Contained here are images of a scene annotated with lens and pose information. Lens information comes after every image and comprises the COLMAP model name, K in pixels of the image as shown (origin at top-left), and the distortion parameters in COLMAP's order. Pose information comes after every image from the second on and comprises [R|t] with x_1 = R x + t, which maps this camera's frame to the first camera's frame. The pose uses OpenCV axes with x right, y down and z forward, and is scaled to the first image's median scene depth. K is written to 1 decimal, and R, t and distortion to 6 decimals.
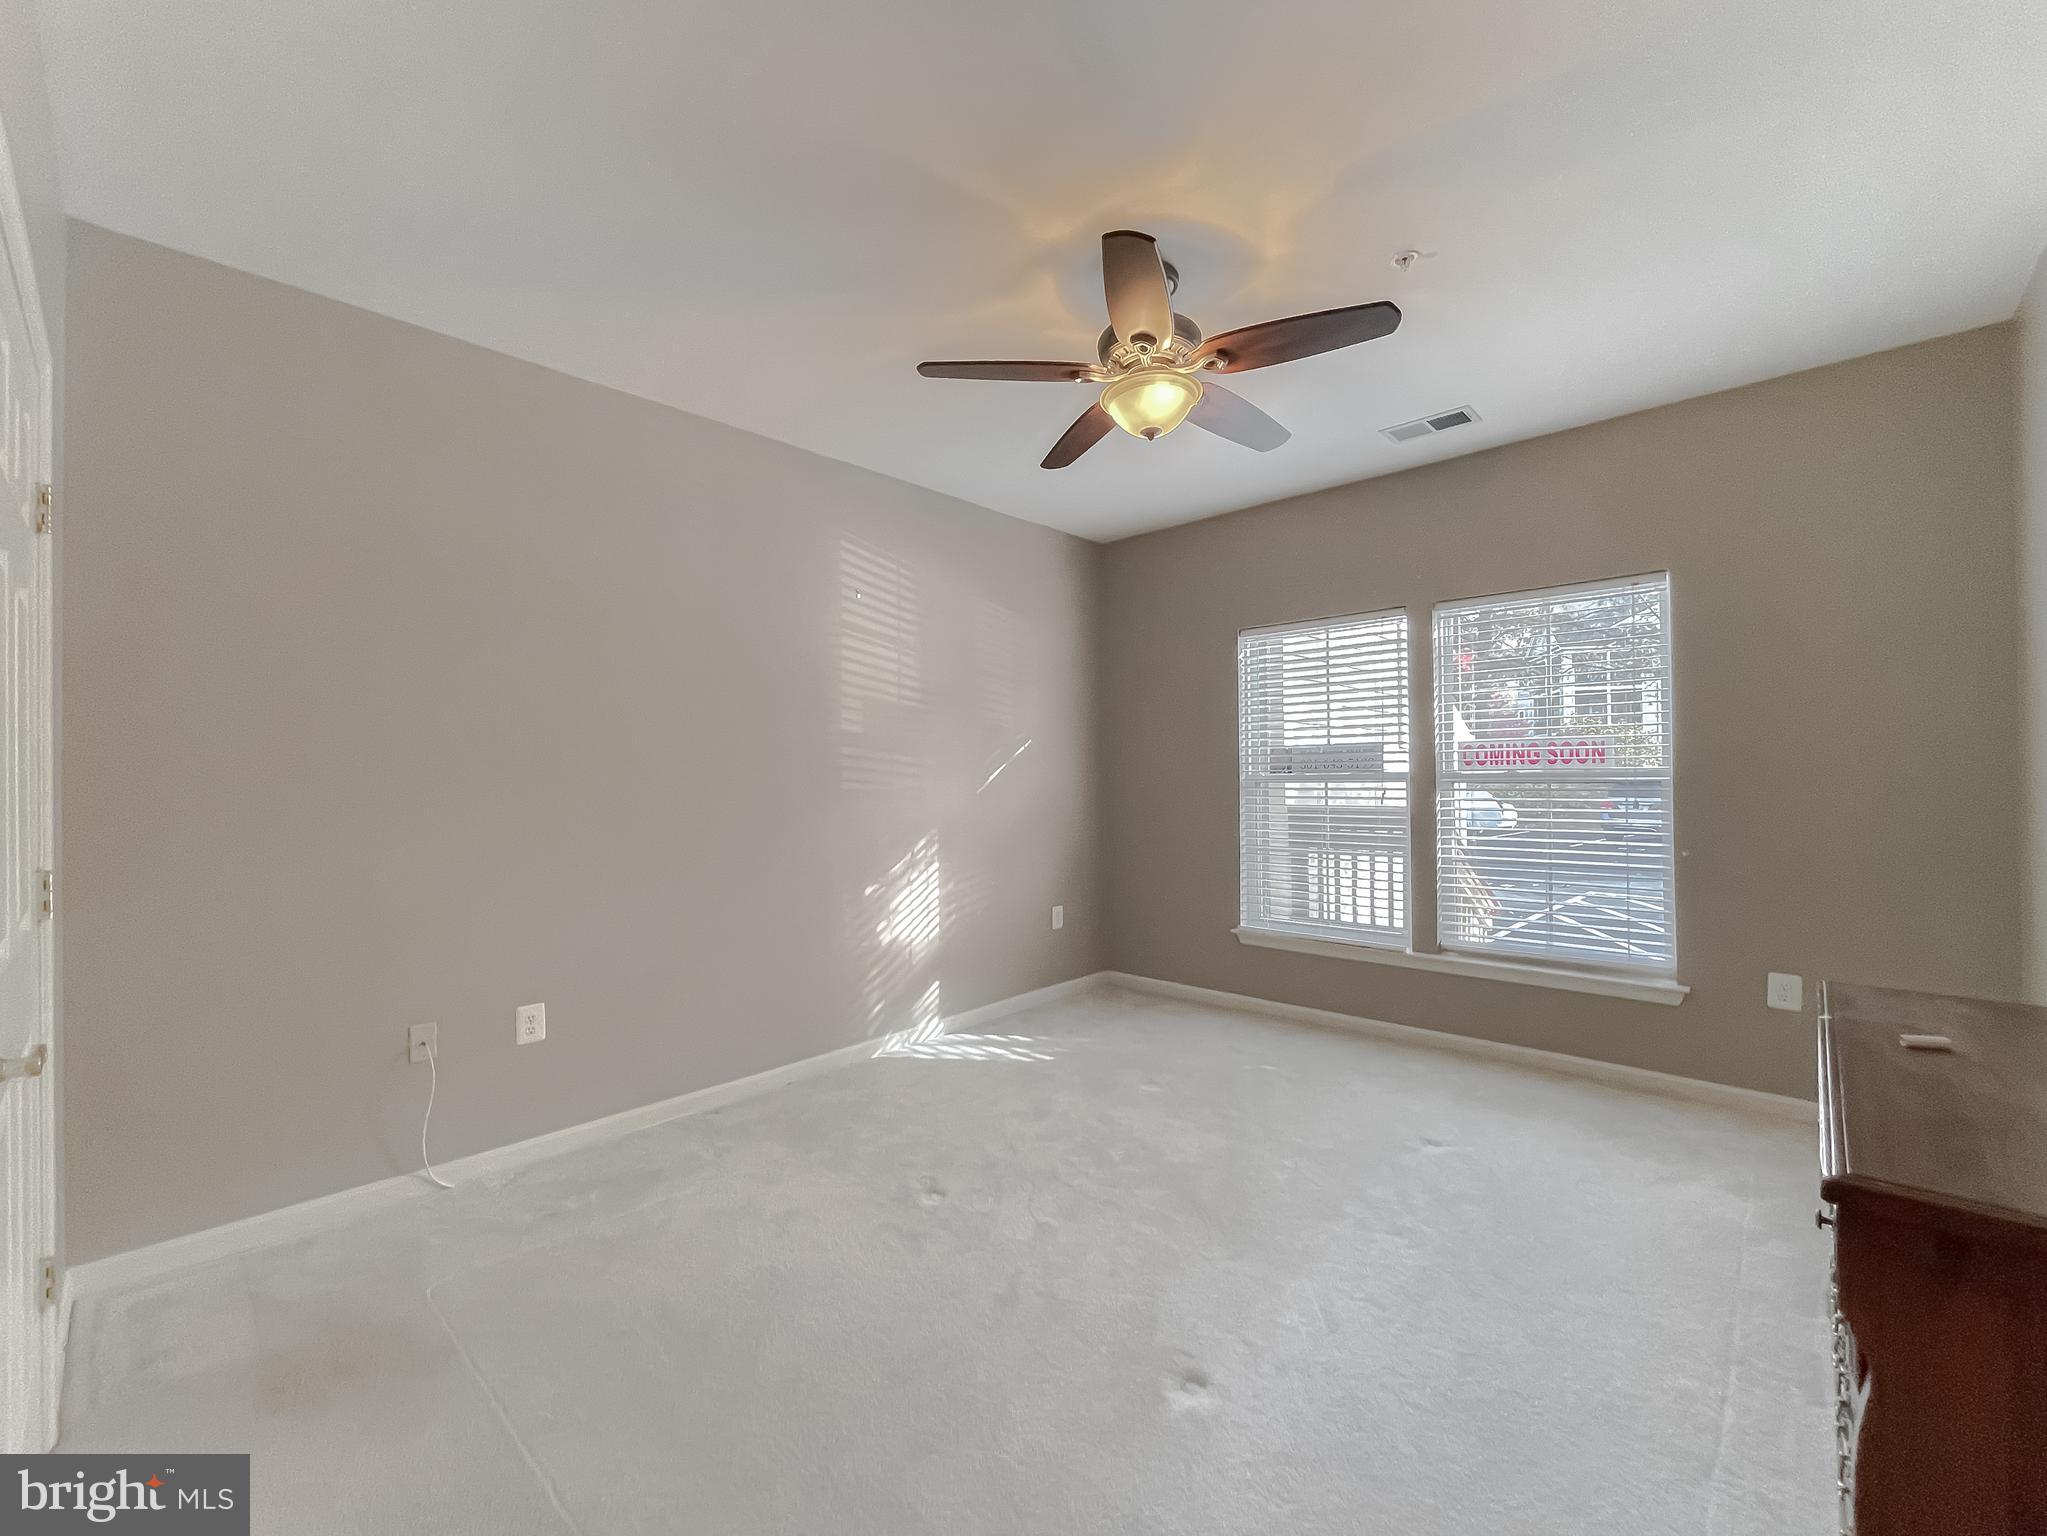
lens RADIAL K [[864.9, 0, 1026.9], [0, 864.9, 766.6], [0, 0, 1]] dist [-0.002190, 0.000520]
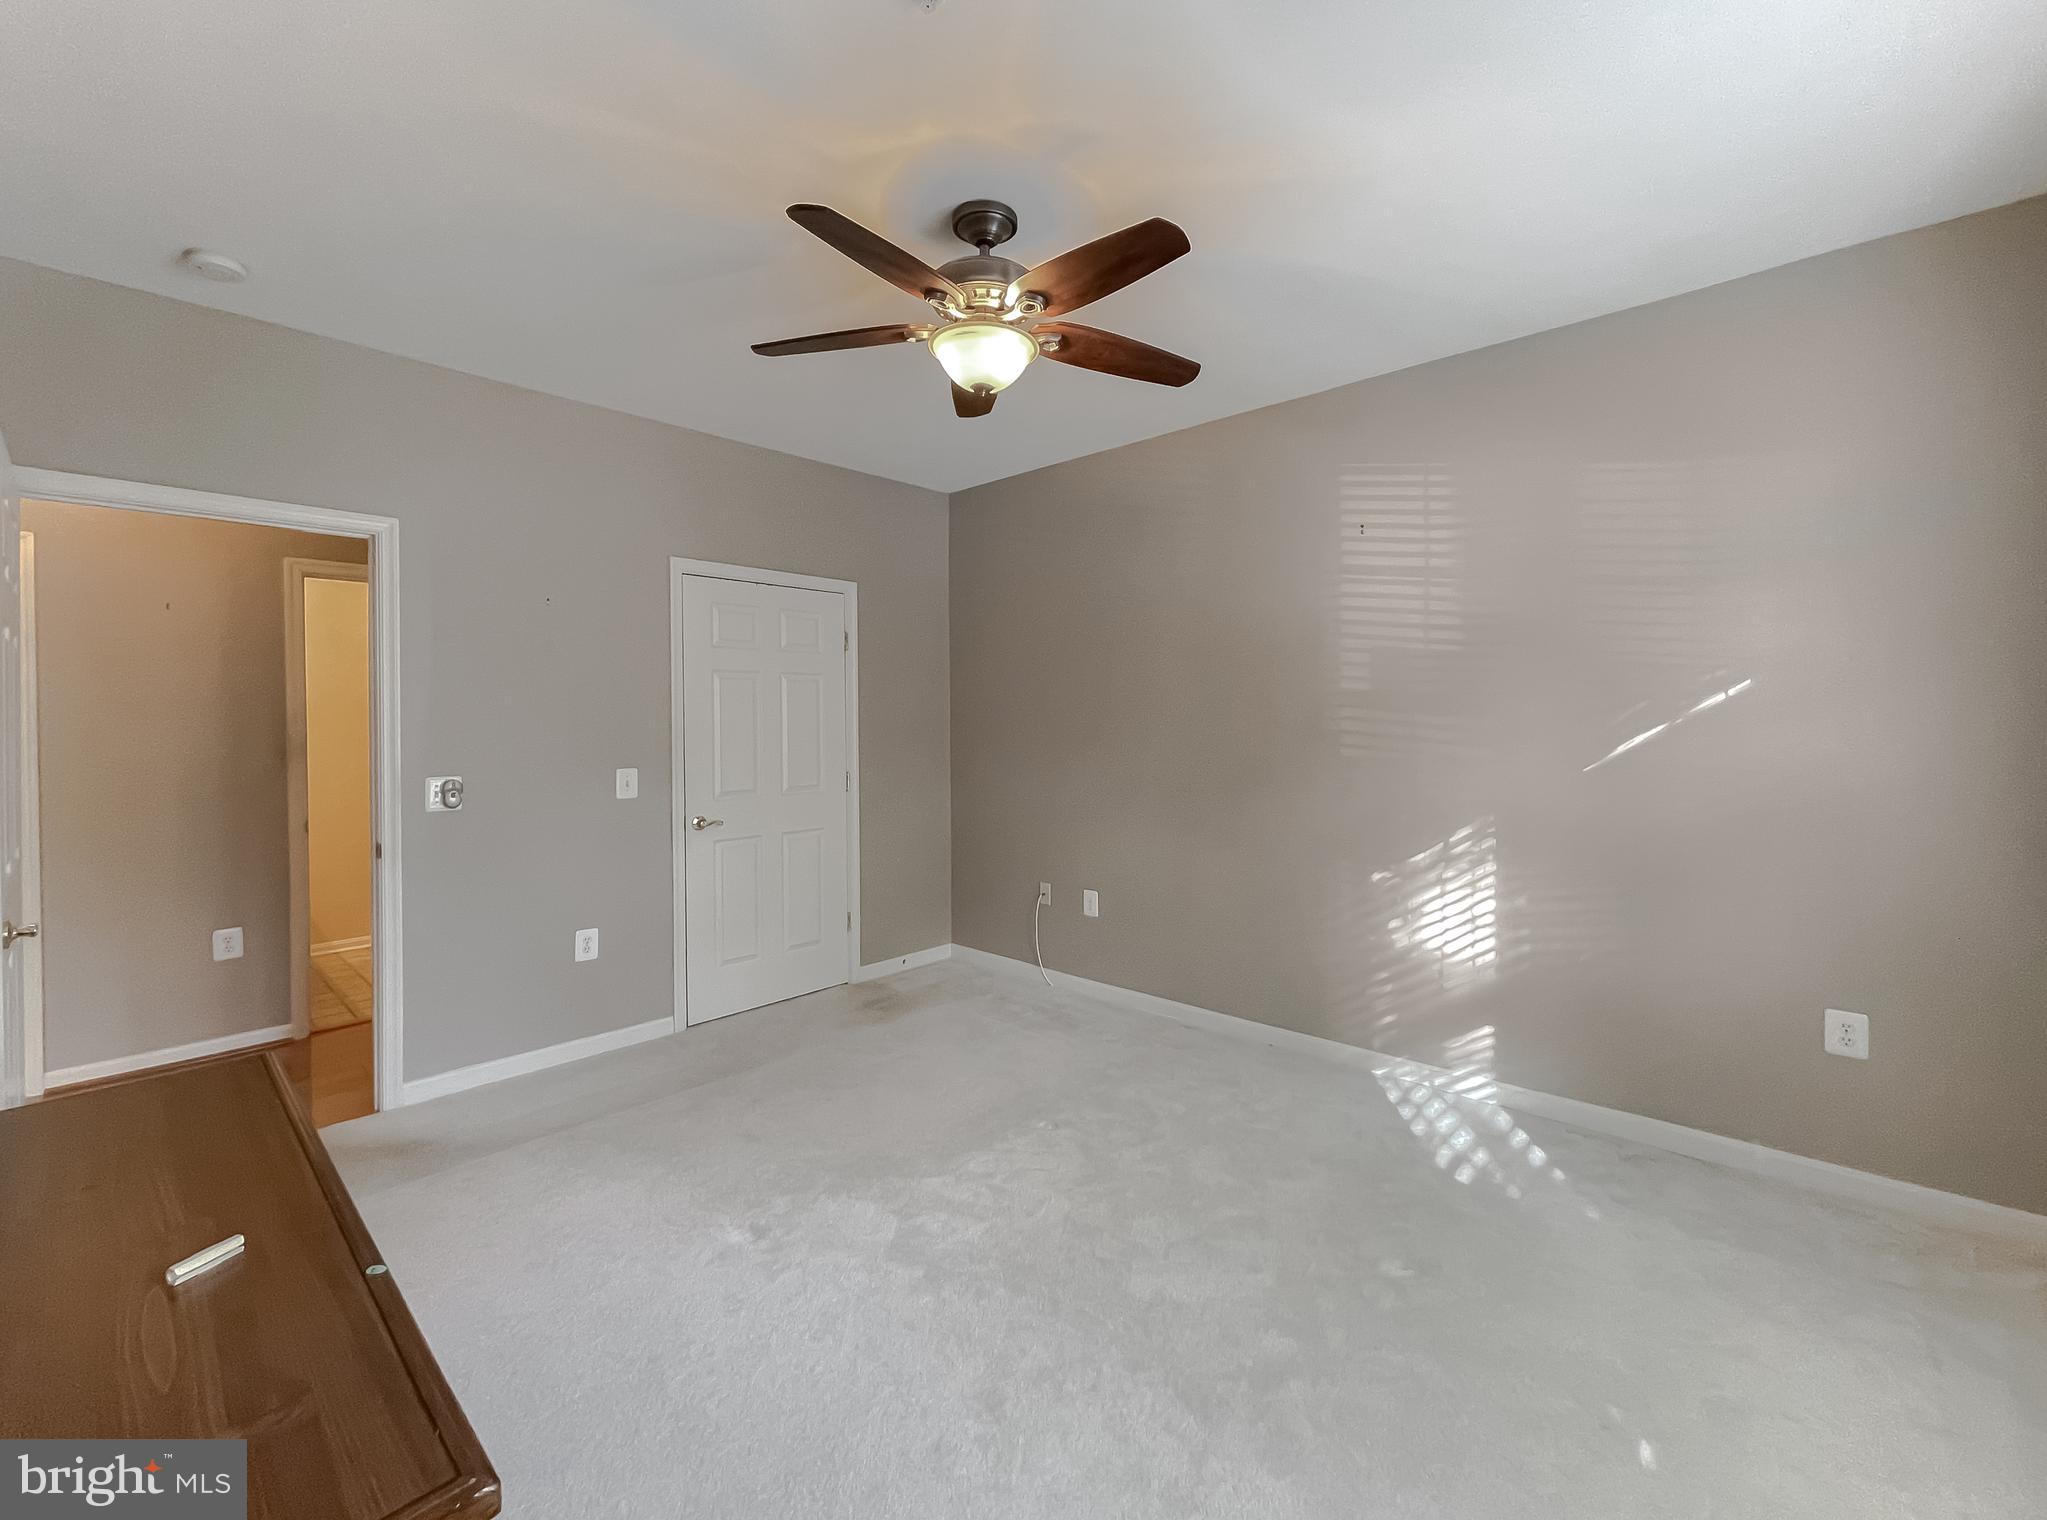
lens RADIAL K [[864.9, 0, 1030.8], [0, 864.9, 739.5], [0, 0, 1]] dist [-0.002190, 0.000520]
pose [[-0.009173, 0.022852, -0.999697, 0.644820], [0.012721, 0.999661, 0.022734, -0.014357], [0.999877, -0.012509, -0.009461, 0.651174]]
